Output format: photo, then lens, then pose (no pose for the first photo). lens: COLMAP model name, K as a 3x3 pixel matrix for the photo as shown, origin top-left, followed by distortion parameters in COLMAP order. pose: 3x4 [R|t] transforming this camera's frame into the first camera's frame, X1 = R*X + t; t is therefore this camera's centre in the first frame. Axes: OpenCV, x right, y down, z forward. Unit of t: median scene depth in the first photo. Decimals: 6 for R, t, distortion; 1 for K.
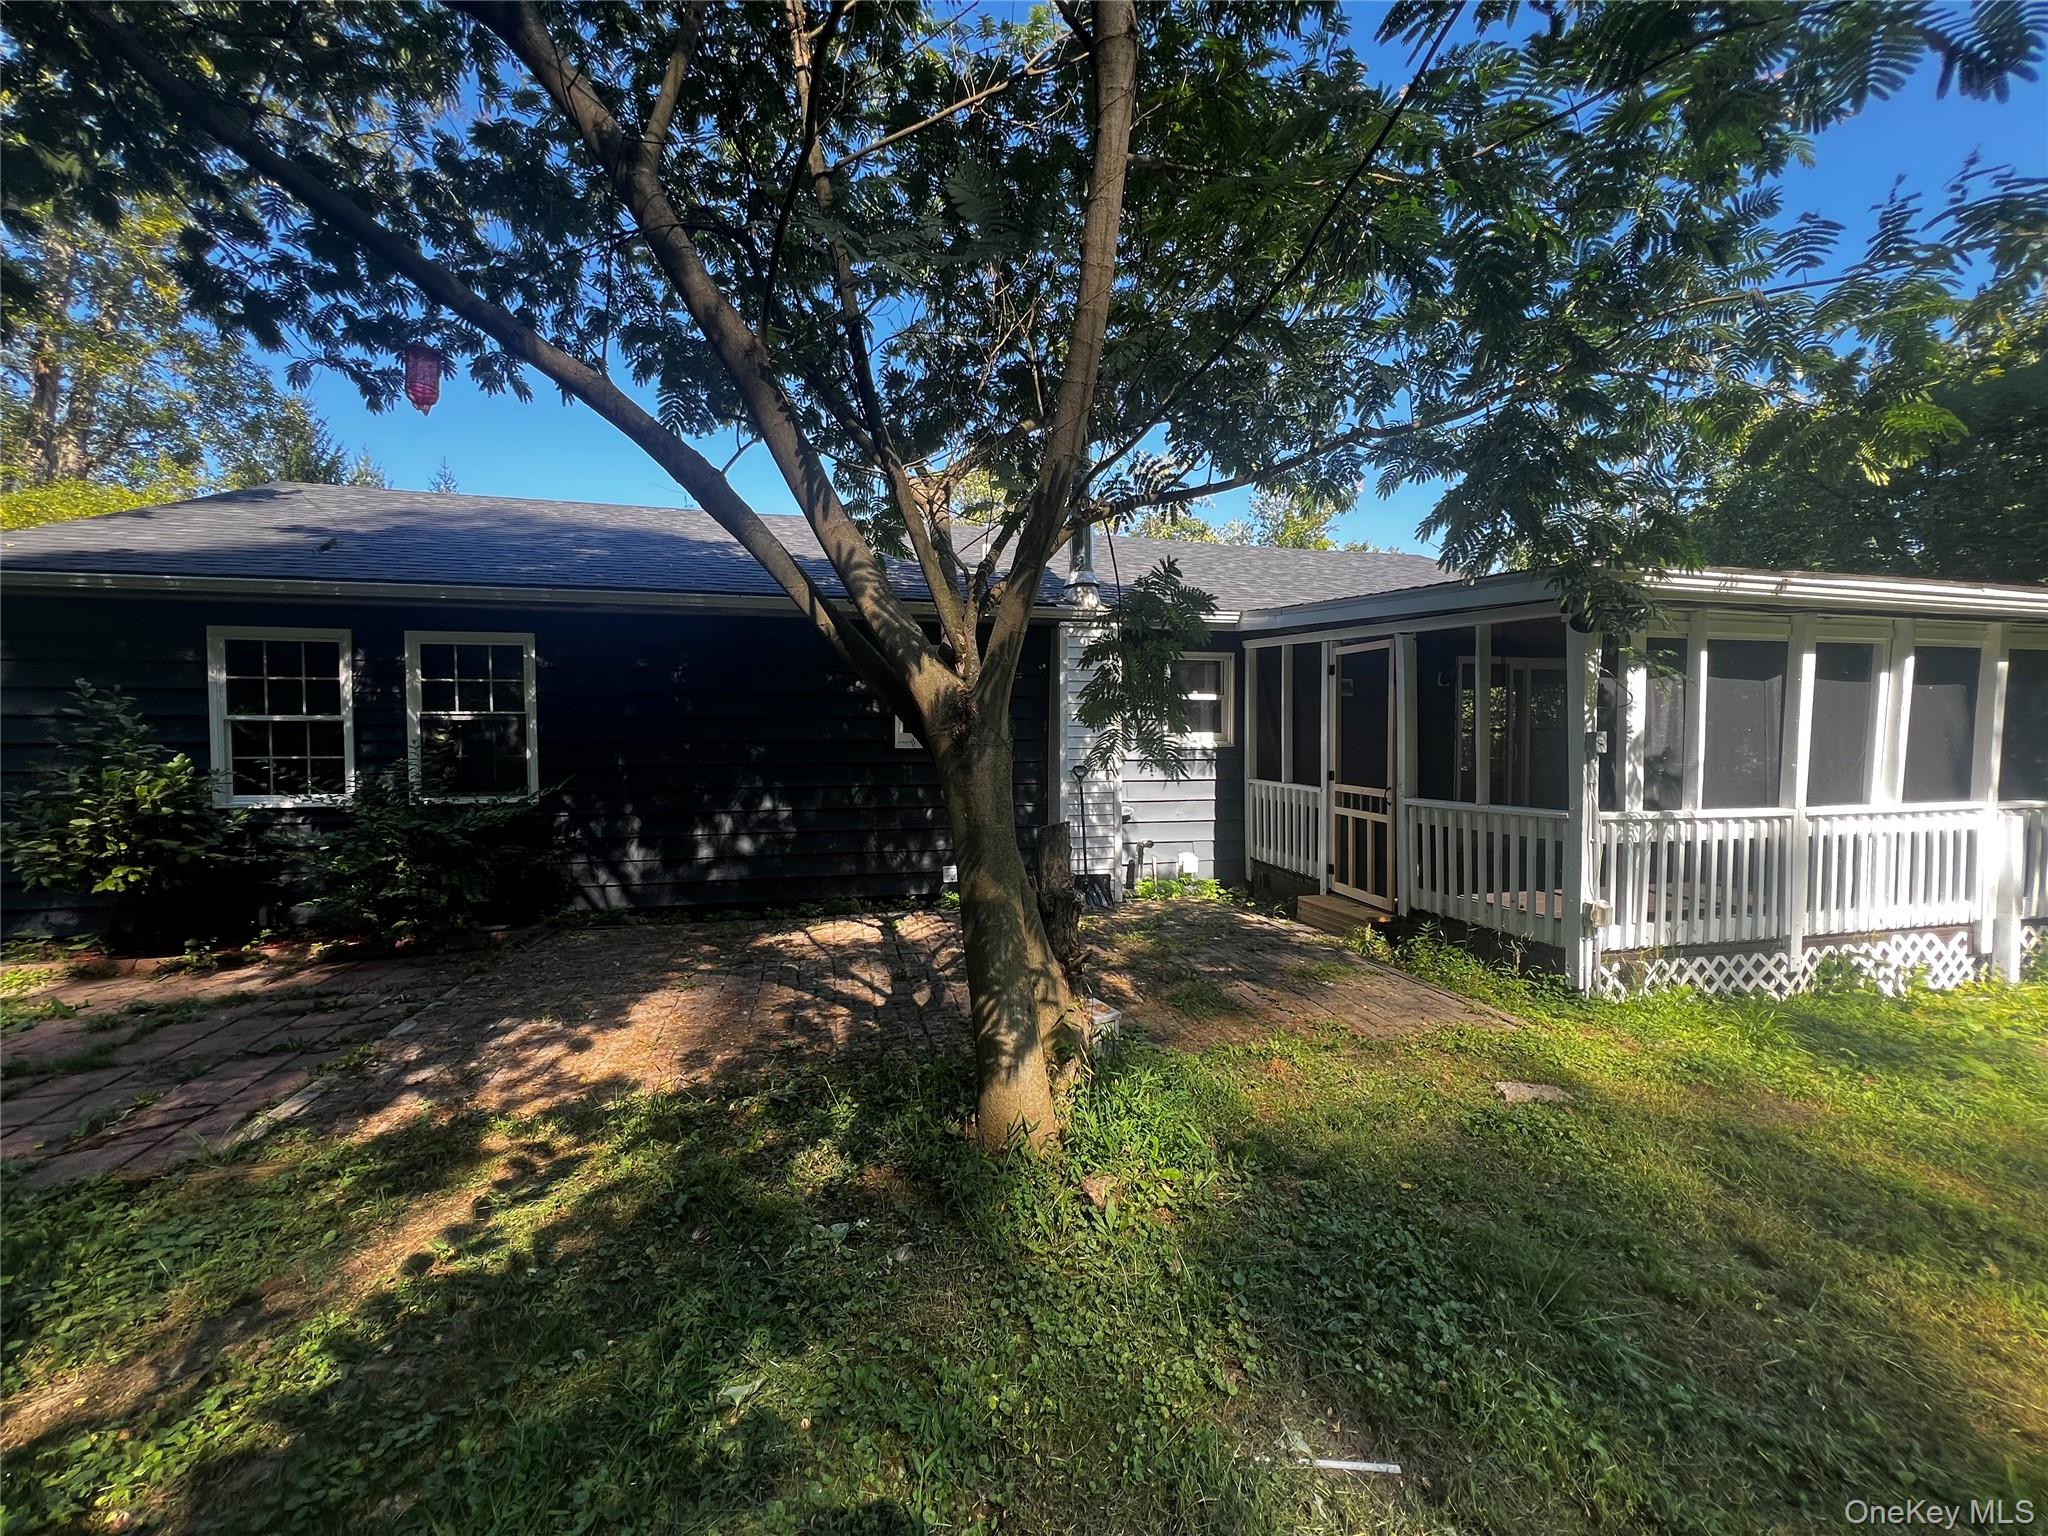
lens RADIAL K [[819.0, 0, 1014.5], [0, 819.0, 762.3], [0, 0, 1]] dist [0.003047, 0.000332]
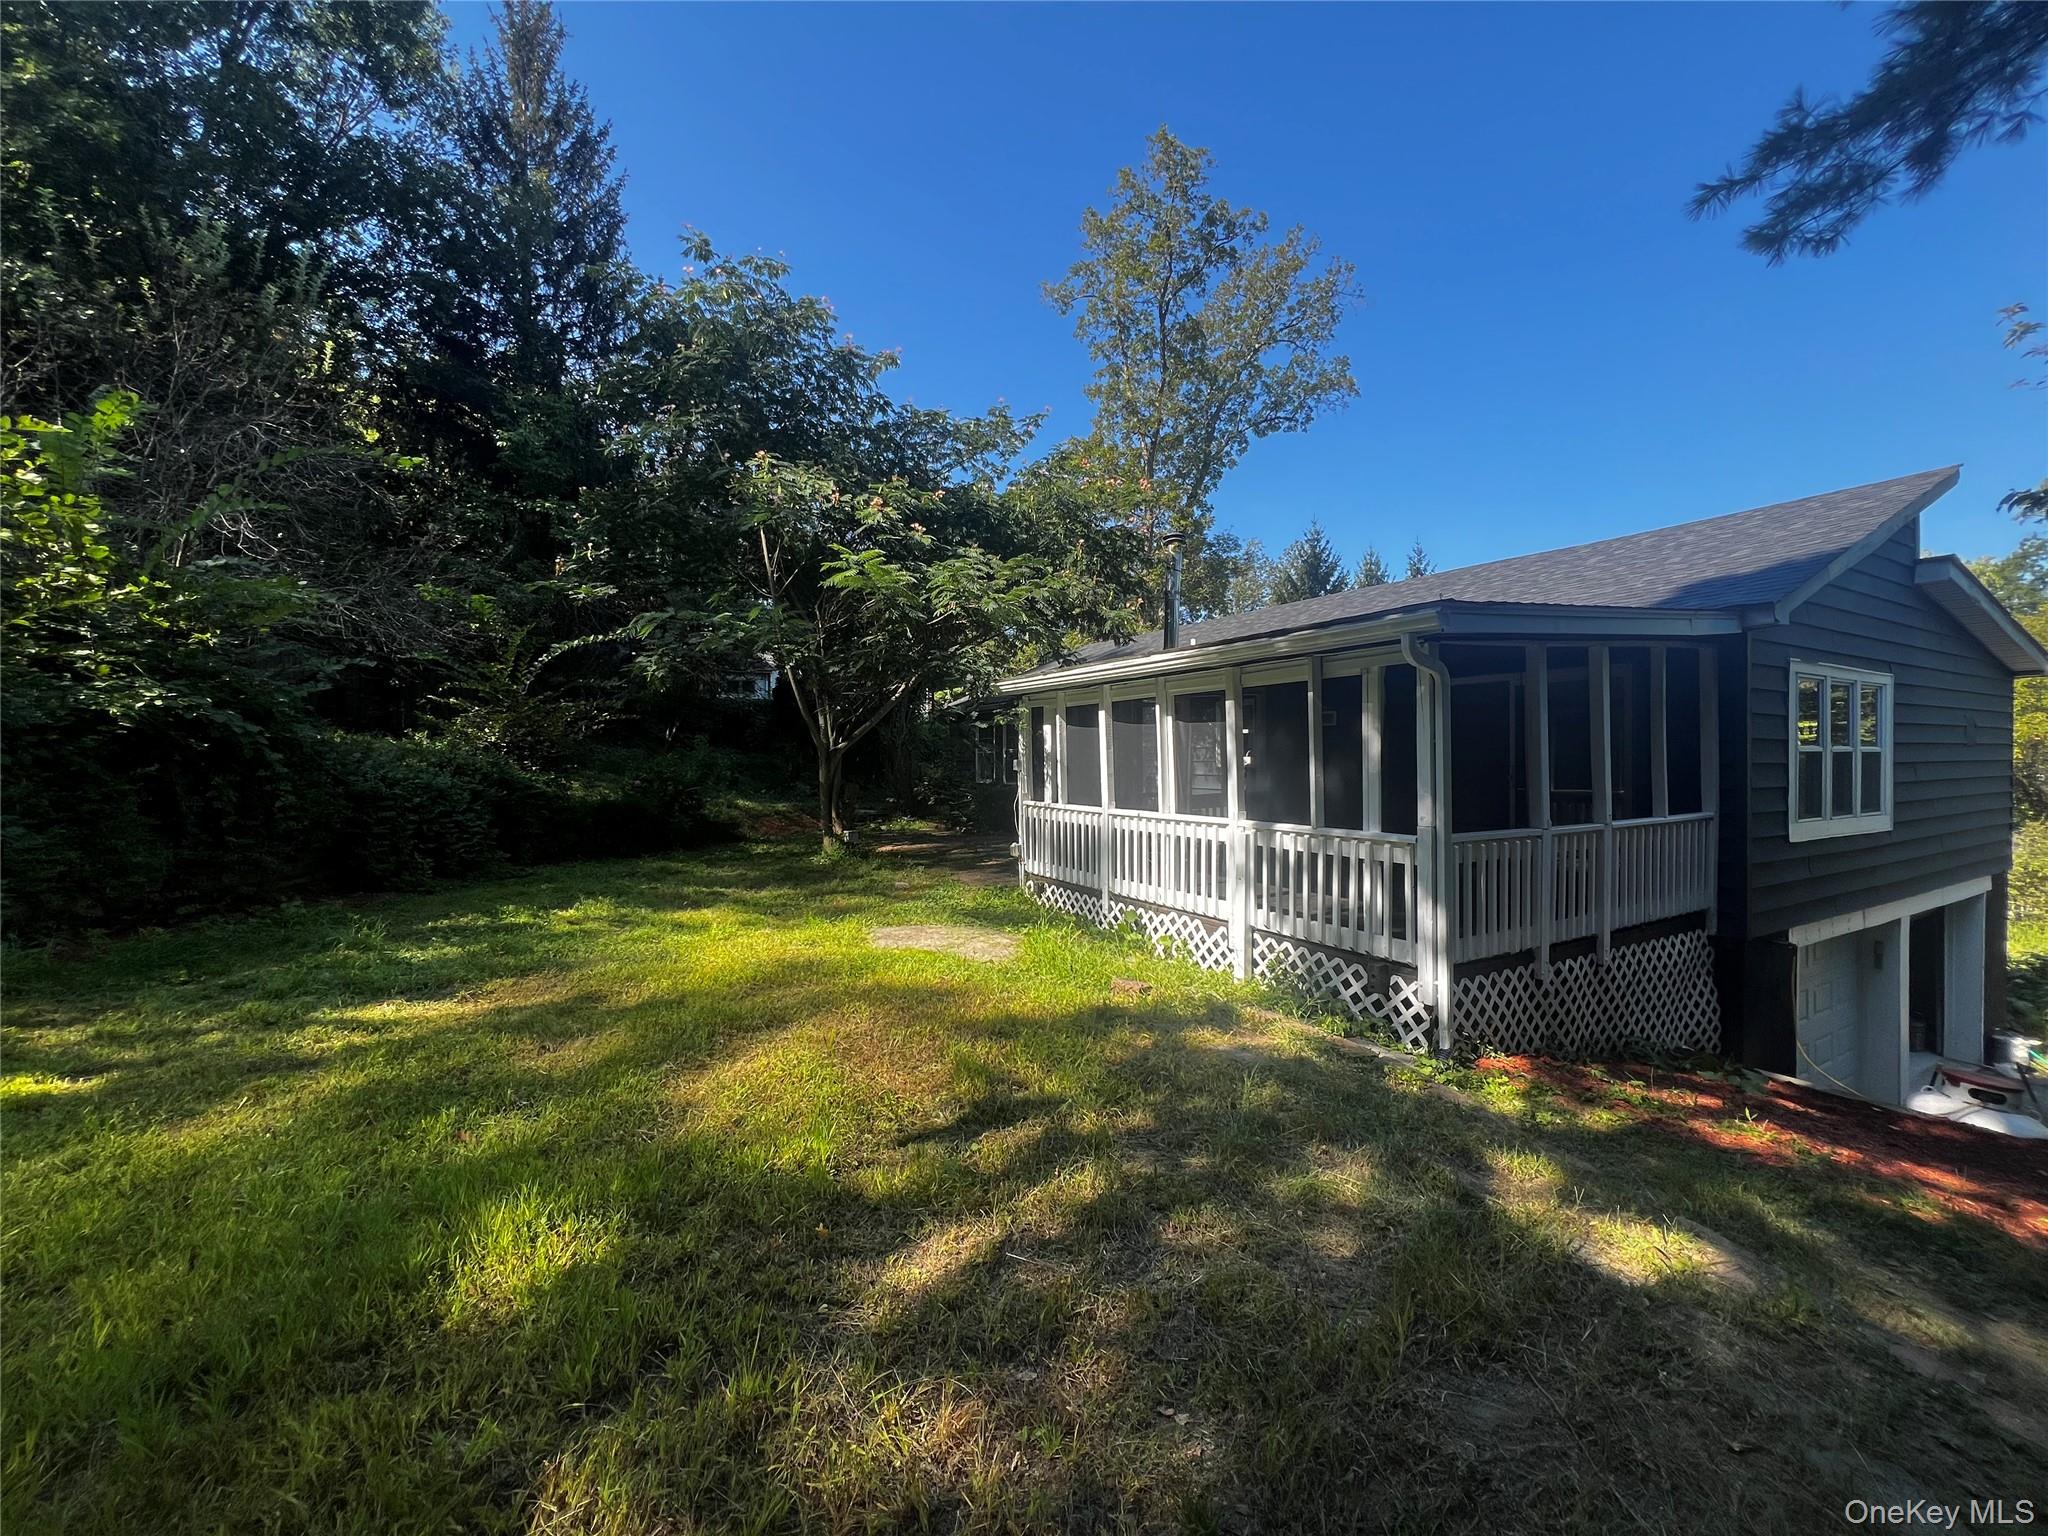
lens RADIAL K [[819.0, 0, 1014.5], [0, 819.0, 762.3], [0, 0, 1]] dist [0.003047, 0.000332]
pose [[0.256676, 0.004714, -0.966486, 2.410362], [-0.024108, 0.999708, -0.001527, -0.025675], [0.966197, 0.023692, 0.256714, 0.430385]]
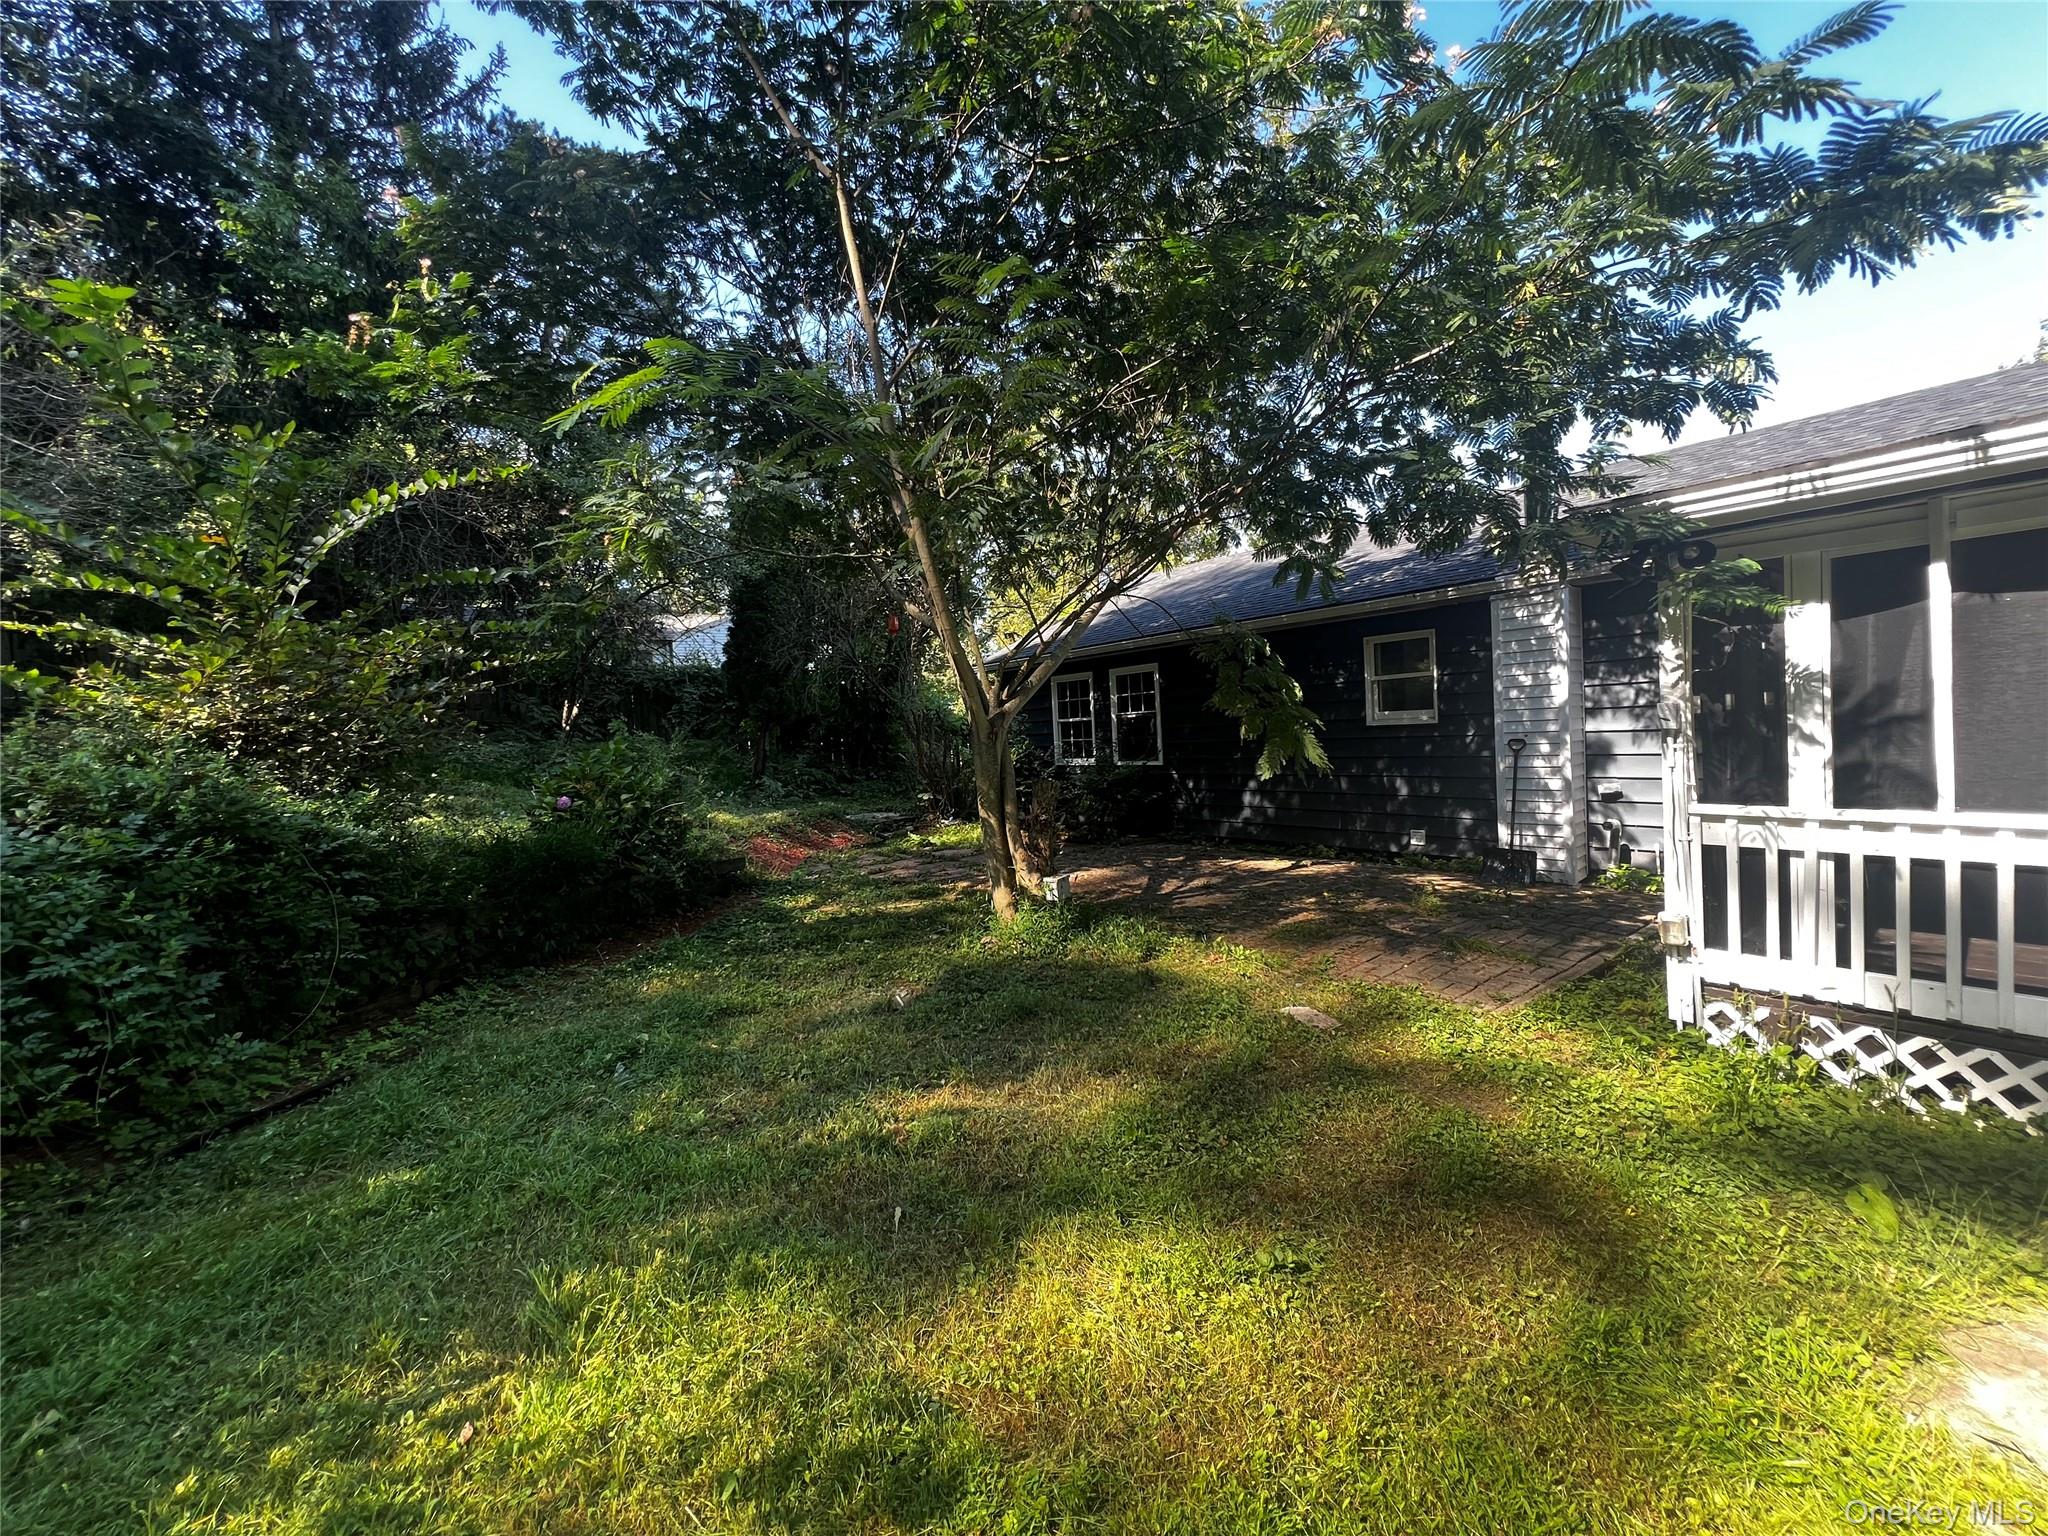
lens RADIAL K [[821.5, 0, 1024.0], [0, 821.5, 768.0], [0, 0, 1]] dist [-0.006014, -0.000054]
pose [[0.405537, 0.023725, -0.913771, 1.072208], [0.025890, 0.998964, 0.037427, -0.018395], [0.913712, -0.038836, 0.404502, 0.087300]]
